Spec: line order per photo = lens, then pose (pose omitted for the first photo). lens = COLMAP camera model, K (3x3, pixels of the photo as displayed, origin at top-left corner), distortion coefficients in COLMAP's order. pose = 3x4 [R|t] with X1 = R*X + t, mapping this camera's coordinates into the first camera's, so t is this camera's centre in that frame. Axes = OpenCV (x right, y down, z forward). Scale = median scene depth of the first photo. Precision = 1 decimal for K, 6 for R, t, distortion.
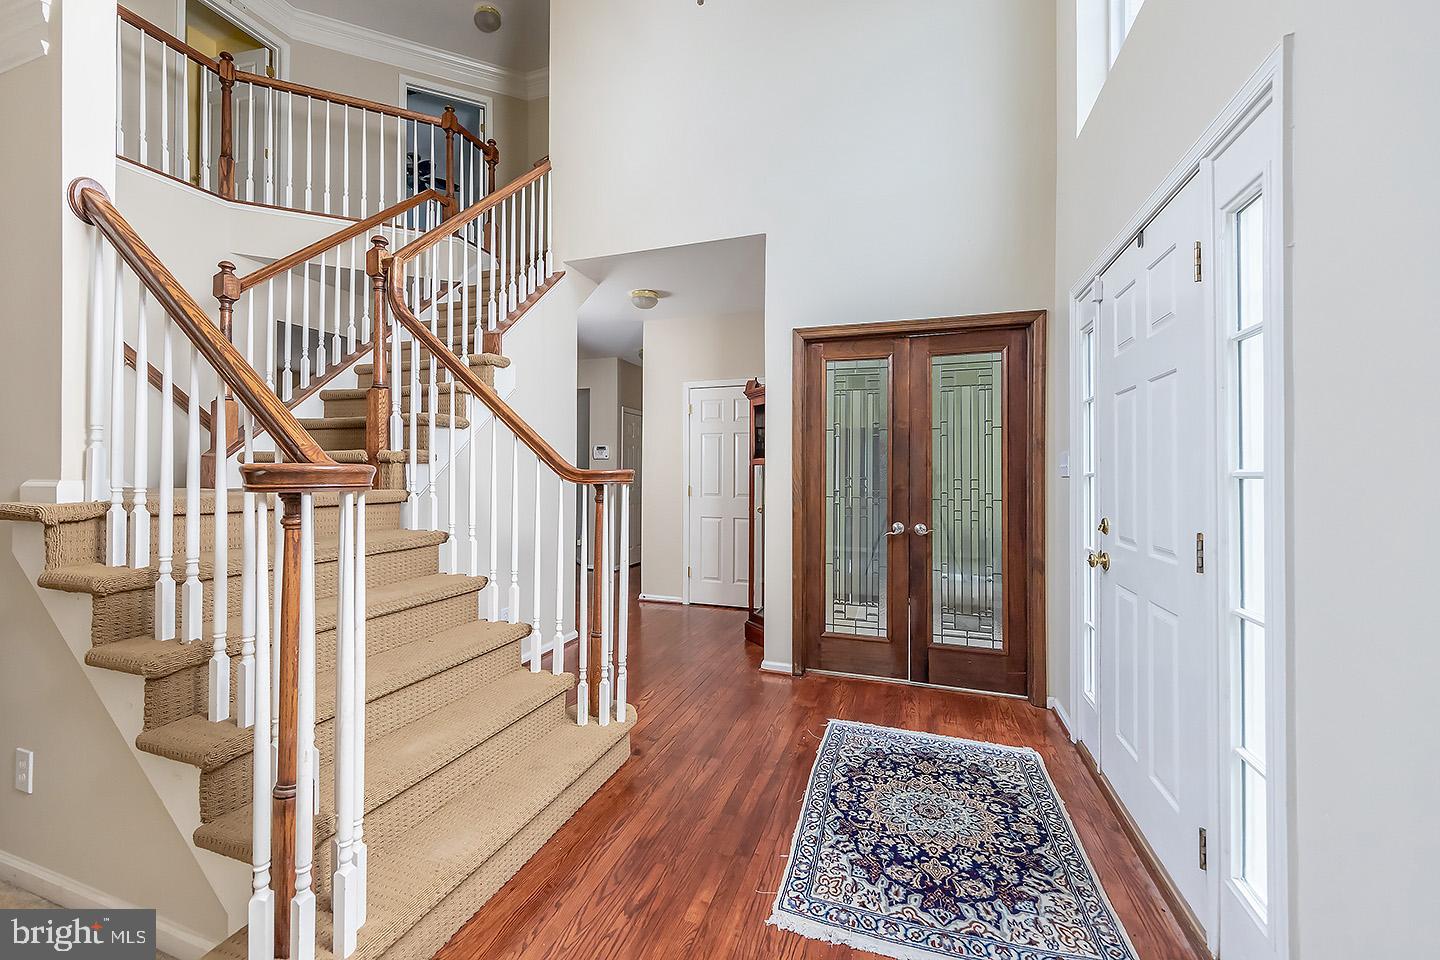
lens RADIAL K [[572.9, 0, 713.4], [0, 572.9, 477.8], [0, 0, 1]] dist [-0.002915, -0.000161]
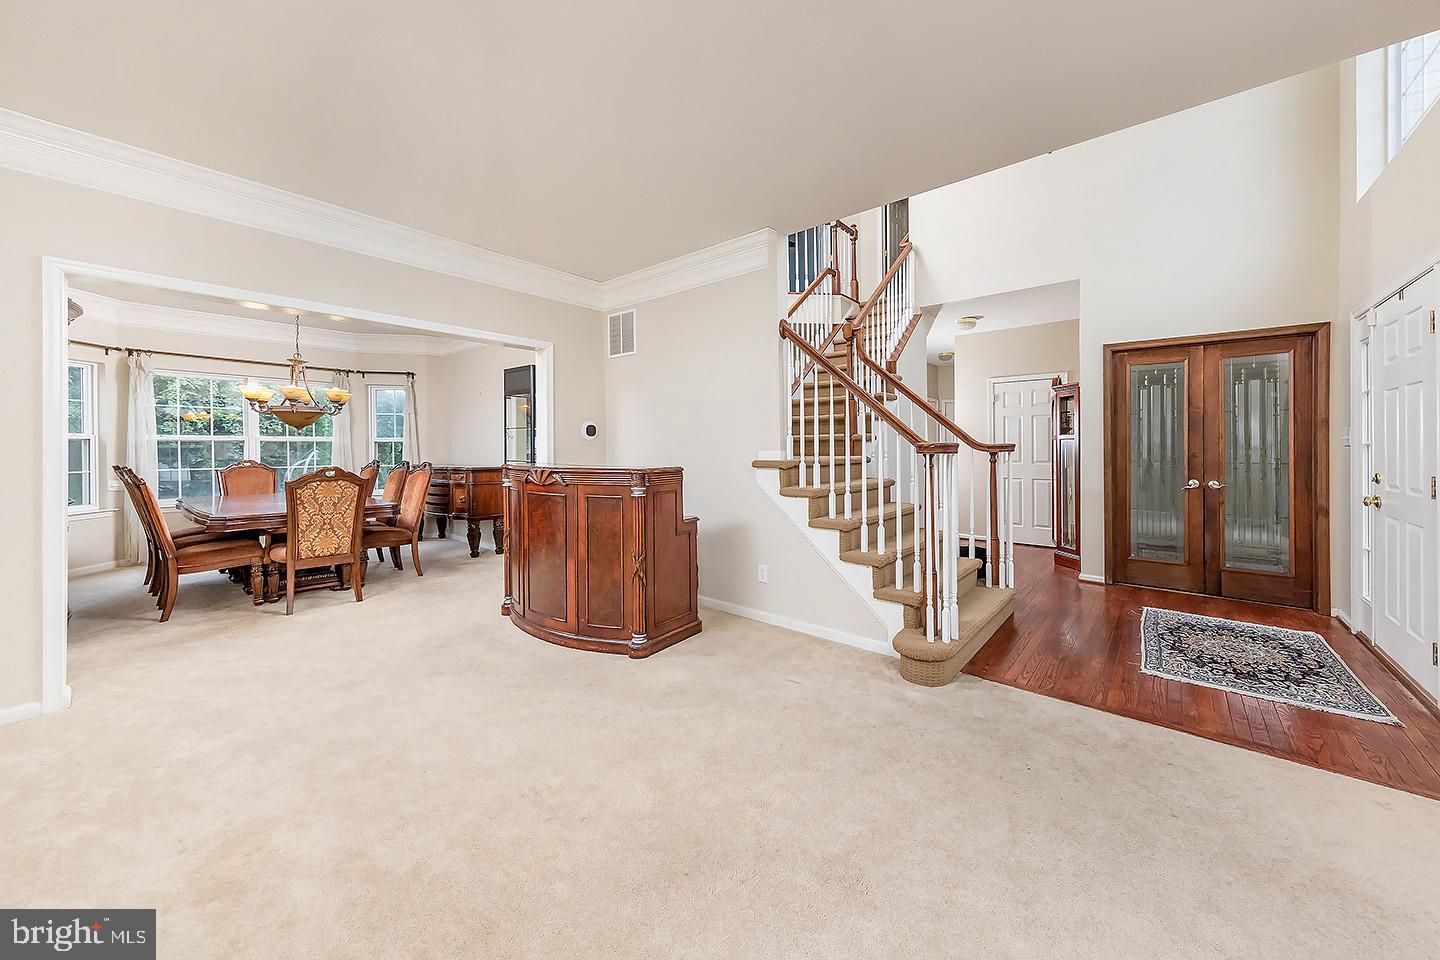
lens RADIAL K [[517.2, 0, 759.2], [0, 517.2, 454.6], [0, 0, 1]] dist [-0.002082, -0.000131]
pose [[0.946589, -0.004520, -0.322410, -0.335961], [0.006820, 0.999959, 0.006007, 0.003044], [0.322369, -0.007885, 0.946581, -0.652397]]
